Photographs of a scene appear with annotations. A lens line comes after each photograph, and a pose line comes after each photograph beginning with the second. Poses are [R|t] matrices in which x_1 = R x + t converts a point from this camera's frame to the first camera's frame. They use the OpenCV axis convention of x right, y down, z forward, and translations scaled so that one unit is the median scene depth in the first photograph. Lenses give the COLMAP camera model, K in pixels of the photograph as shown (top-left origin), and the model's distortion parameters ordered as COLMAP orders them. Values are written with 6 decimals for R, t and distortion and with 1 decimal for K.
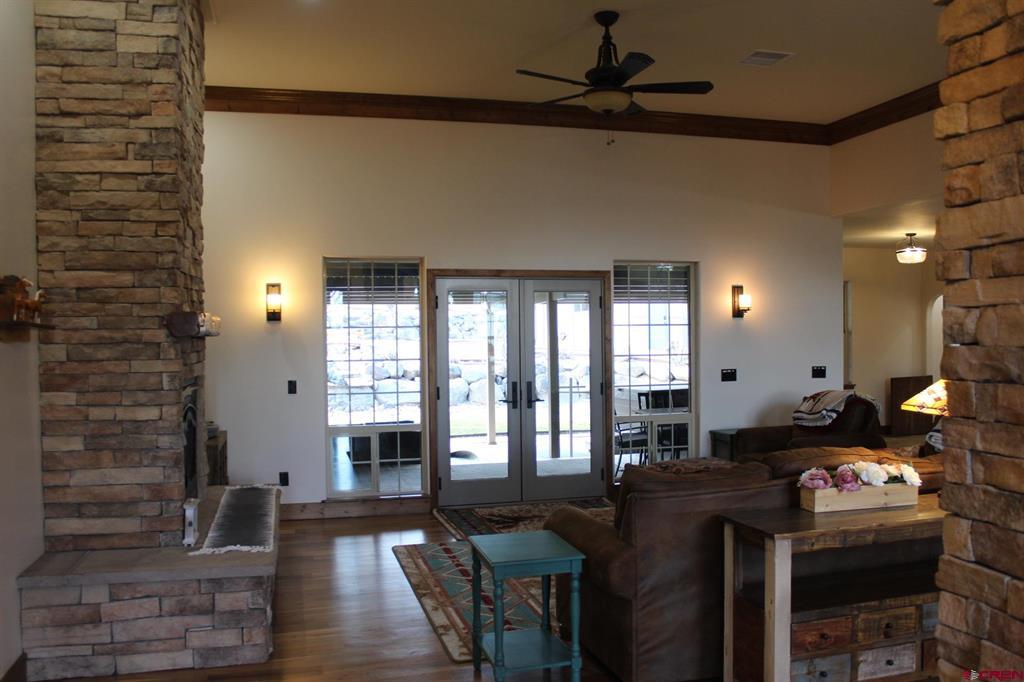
lens RADIAL K [[851.5, 0, 516.9], [0, 851.5, 347.3], [0, 0, 1]] dist [-0.160628, 0.135779]
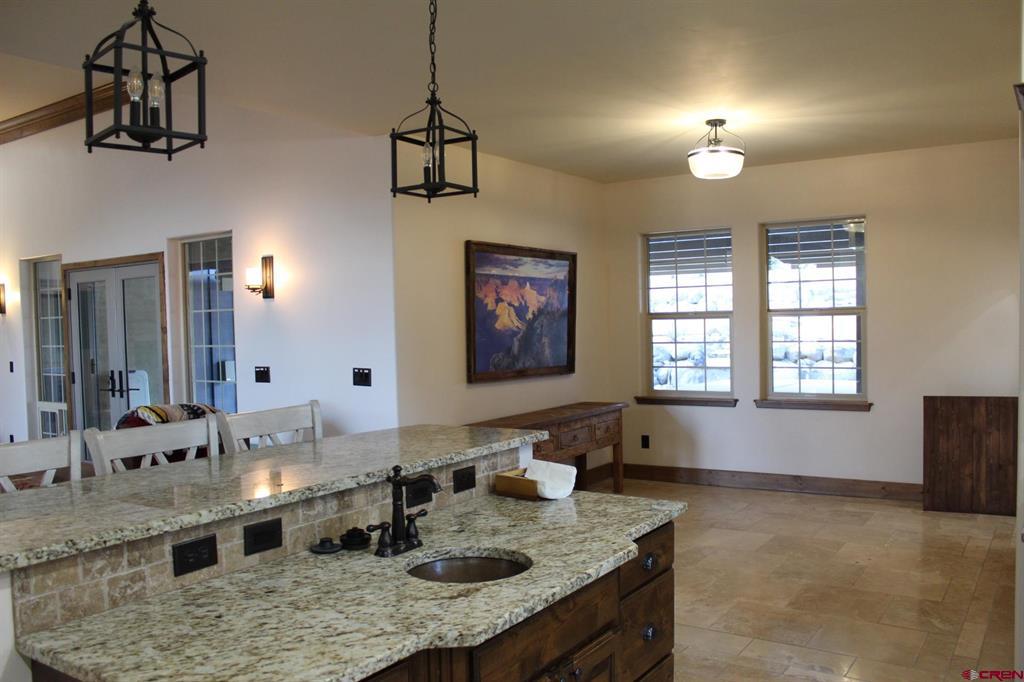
lens RADIAL K [[851.5, 0, 516.9], [0, 851.5, 347.3], [0, 0, 1]] dist [-0.160628, 0.135779]
pose [[0.647532, 0.019031, -0.761800, 0.978037], [0.004850, 0.999565, 0.029094, -0.012596], [0.762022, -0.022534, 0.647158, 0.684057]]
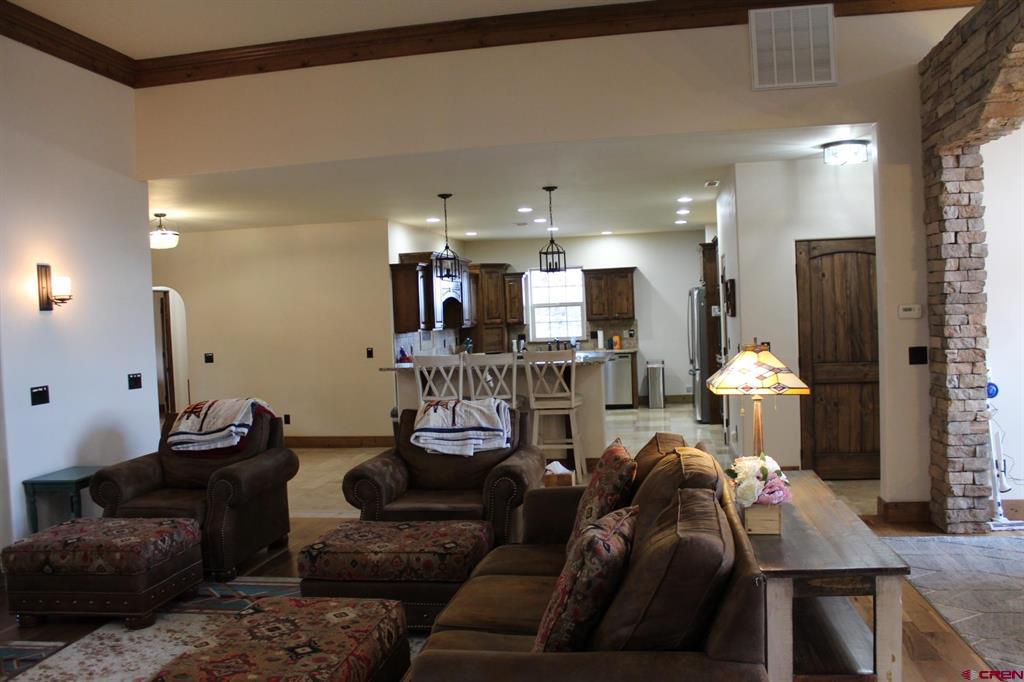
lens RADIAL K [[851.5, 0, 516.9], [0, 851.5, 347.3], [0, 0, 1]] dist [-0.160628, 0.135779]
pose [[0.425826, -0.046131, 0.903628, -0.181106], [0.051803, 0.998304, 0.026553, -0.003394], [-0.903321, 0.035504, 0.427493, 0.366760]]
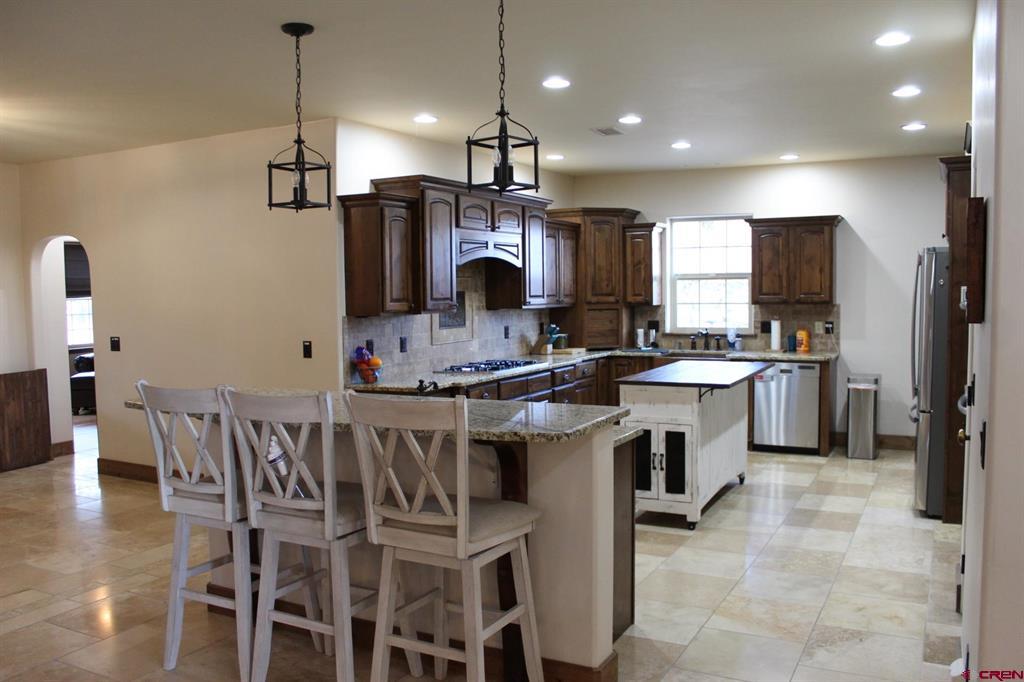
lens RADIAL K [[851.5, 0, 516.9], [0, 851.5, 347.3], [0, 0, 1]] dist [-0.160628, 0.135779]
pose [[0.683678, -0.051257, 0.727981, 0.443603], [0.020232, 0.998478, 0.051302, -0.008913], [-0.729503, -0.020345, 0.683675, 0.468887]]
